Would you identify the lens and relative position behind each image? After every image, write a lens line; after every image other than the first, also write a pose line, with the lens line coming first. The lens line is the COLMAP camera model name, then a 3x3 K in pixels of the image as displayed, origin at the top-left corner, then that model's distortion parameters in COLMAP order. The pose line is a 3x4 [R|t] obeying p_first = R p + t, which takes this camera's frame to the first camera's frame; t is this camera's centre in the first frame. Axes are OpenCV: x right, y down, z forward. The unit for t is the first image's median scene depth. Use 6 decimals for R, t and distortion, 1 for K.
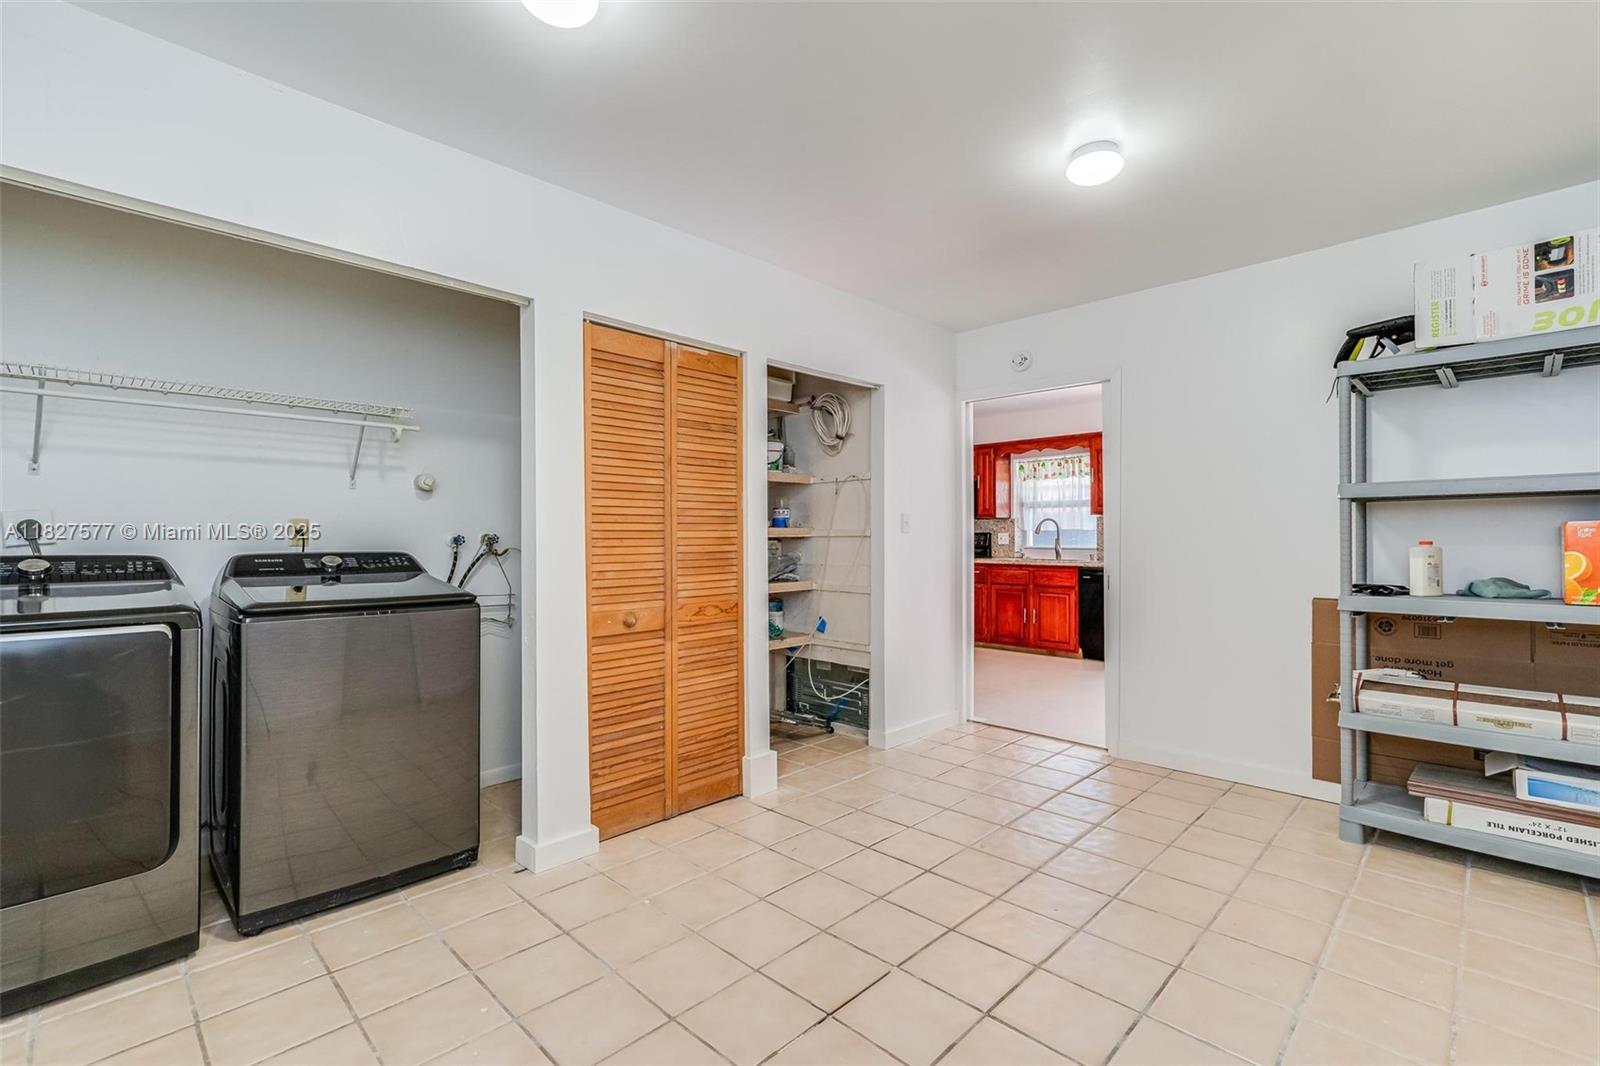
lens RADIAL K [[742.6, 0, 800.5], [0, 742.6, 533.0], [0, 0, 1]] dist [-0.009785, 0.002054]
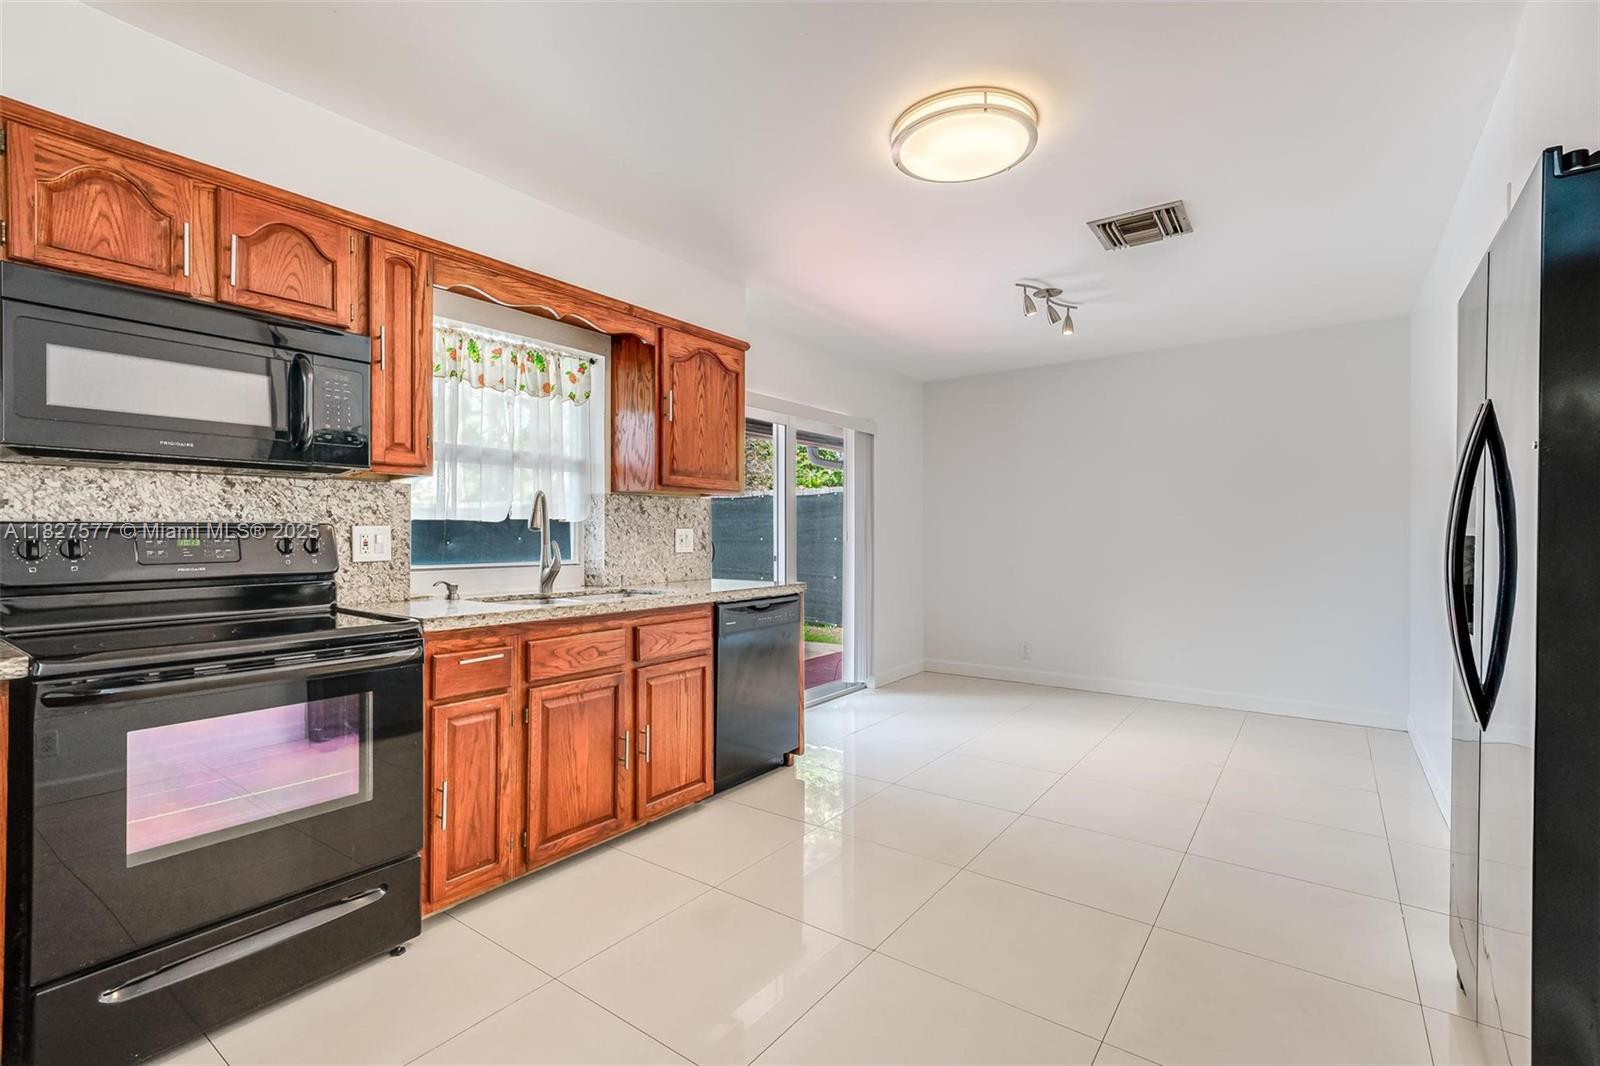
lens RADIAL K [[730.7, 0, 805.1], [0, 730.7, 535.4], [0, 0, 1]] dist [0.003176, 0.001335]
pose [[-0.141086, 0.001460, 0.989996, -0.067461], [-0.001283, 0.999998, -0.001657, 0.004247], [-0.989997, -0.001504, -0.141084, 0.886326]]
